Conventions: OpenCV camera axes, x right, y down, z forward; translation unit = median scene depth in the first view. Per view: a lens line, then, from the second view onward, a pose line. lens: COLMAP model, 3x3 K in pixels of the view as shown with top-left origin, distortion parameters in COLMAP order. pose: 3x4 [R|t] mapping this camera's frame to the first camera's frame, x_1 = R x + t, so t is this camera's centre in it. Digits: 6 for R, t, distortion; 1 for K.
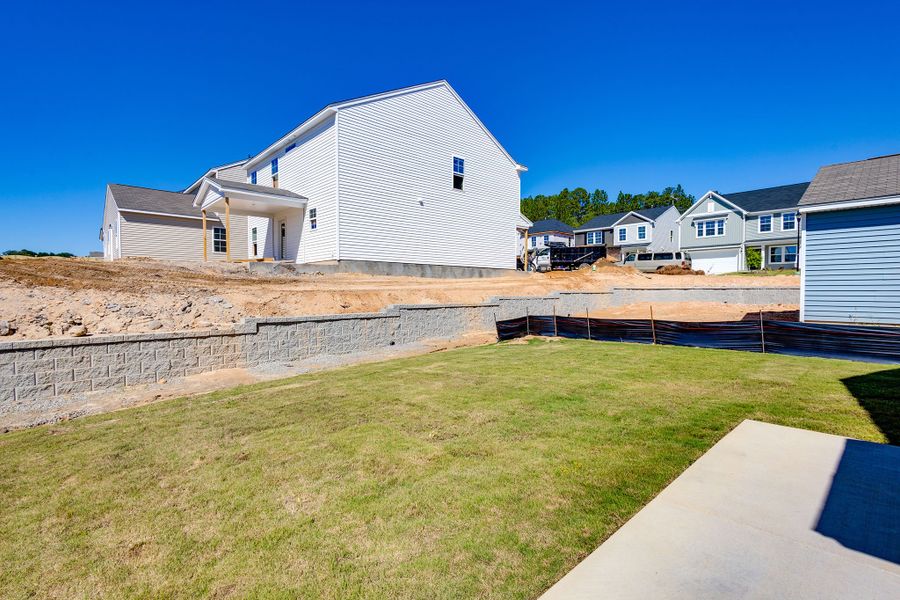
lens RADIAL K [[415.4, 0, 450.8], [0, 415.4, 298.4], [0, 0, 1]] dist [0.009142, -0.001832]
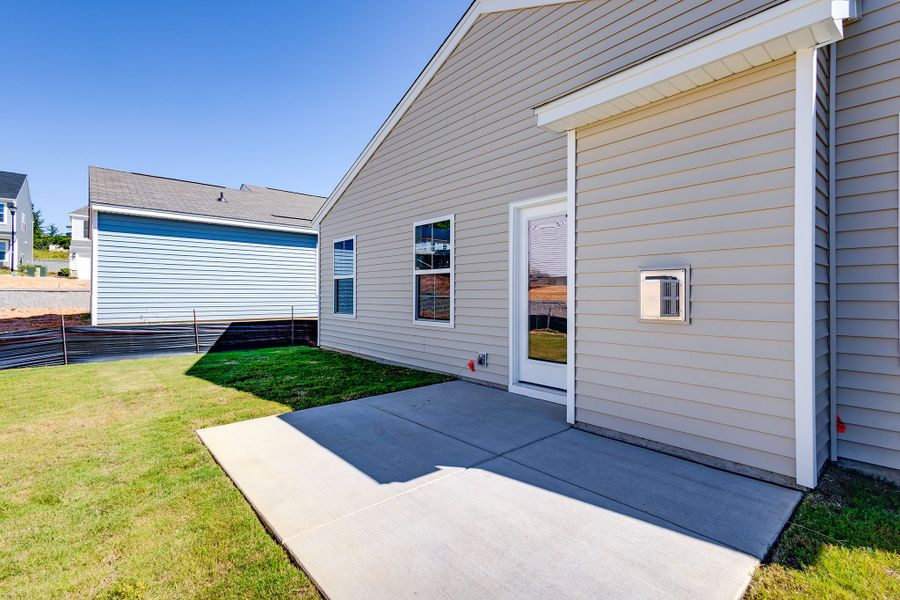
lens RADIAL K [[415.4, 0, 450.8], [0, 415.4, 298.4], [0, 0, 1]] dist [0.009142, -0.001832]
pose [[0.031892, -0.005866, 0.999474, -0.363698], [0.013717, 0.999891, 0.005430, 0.002413], [-0.999397, 0.013537, 0.031969, 0.767928]]
